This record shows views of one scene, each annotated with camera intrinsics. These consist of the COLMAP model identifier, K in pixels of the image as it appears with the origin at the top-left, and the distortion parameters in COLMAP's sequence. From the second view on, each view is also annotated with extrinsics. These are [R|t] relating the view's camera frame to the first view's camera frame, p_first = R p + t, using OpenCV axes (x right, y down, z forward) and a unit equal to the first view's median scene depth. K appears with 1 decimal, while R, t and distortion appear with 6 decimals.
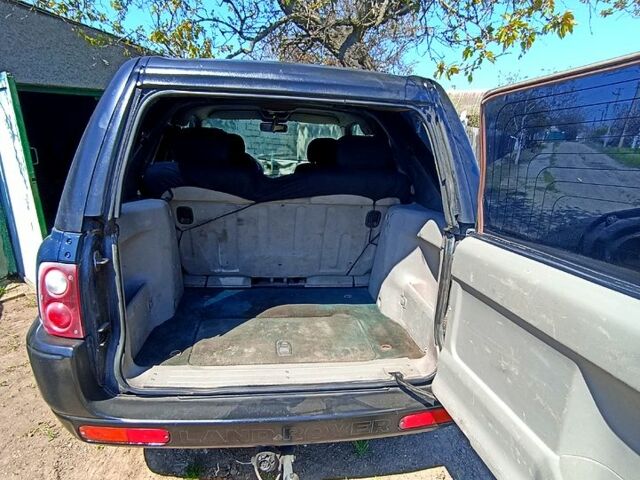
lens RADIAL K [[364.4, 0, 307.1], [0, 364.4, 240.5], [0, 0, 1]] dist [0.001485, 0.001610]
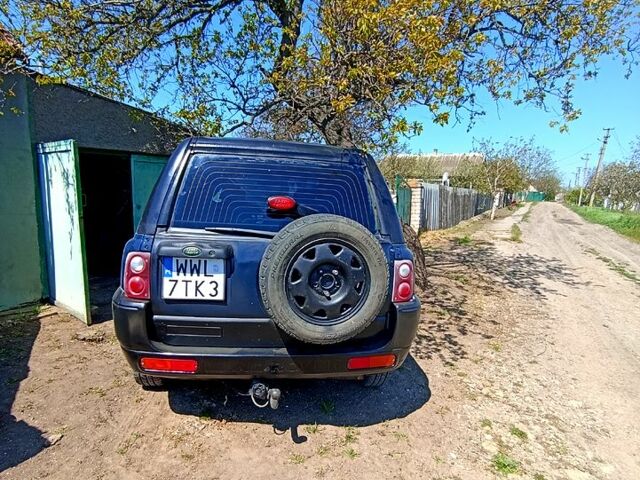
lens RADIAL K [[364.4, 0, 307.1], [0, 364.4, 240.5], [0, 0, 1]] dist [0.001485, 0.001610]
pose [[0.999752, 0.008761, 0.020465, 0.016361], [-0.005563, 0.988464, -0.151356, 0.070803], [-0.021555, 0.151205, 0.988267, -0.190654]]
